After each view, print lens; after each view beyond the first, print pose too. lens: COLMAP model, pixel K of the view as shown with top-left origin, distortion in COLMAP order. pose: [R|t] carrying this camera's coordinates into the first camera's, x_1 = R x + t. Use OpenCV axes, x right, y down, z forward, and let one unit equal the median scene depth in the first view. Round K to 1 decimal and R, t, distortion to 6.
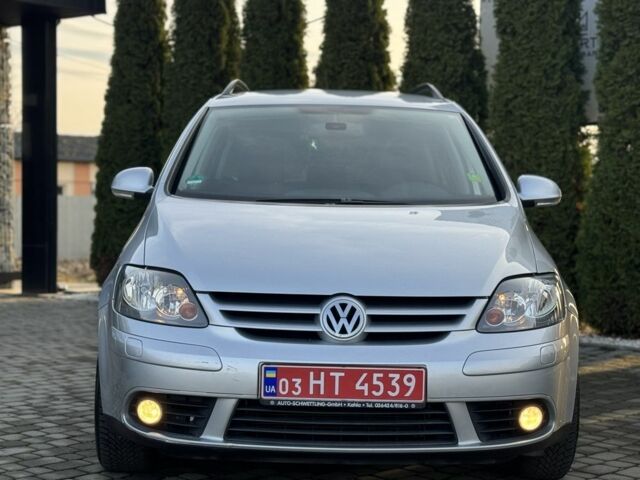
lens RADIAL K [[1287.5, 0, 311.2], [0, 1287.5, 220.3], [0, 0, 1]] dist [0.071625, 0.000000]
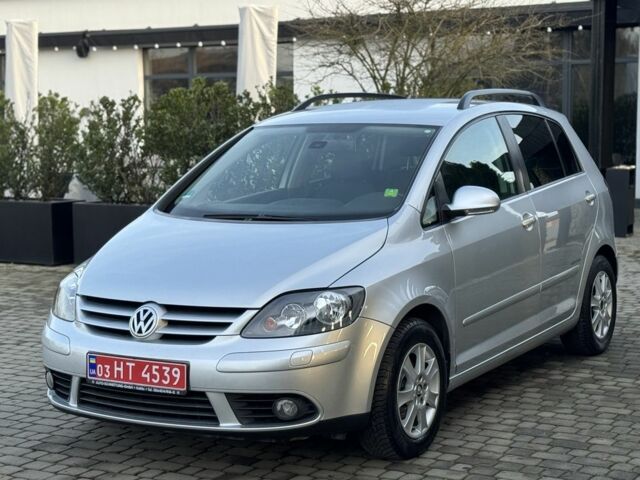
lens RADIAL K [[1287.5, 0, 318.9], [0, 1287.5, 244.1], [0, 0, 1]] dist [0.071625, 0.000000]
pose [[0.859963, 0.022200, -0.509874, 0.849667], [0.019052, 0.996961, 0.075541, -0.097569], [0.510001, -0.074676, 0.856926, -0.016912]]
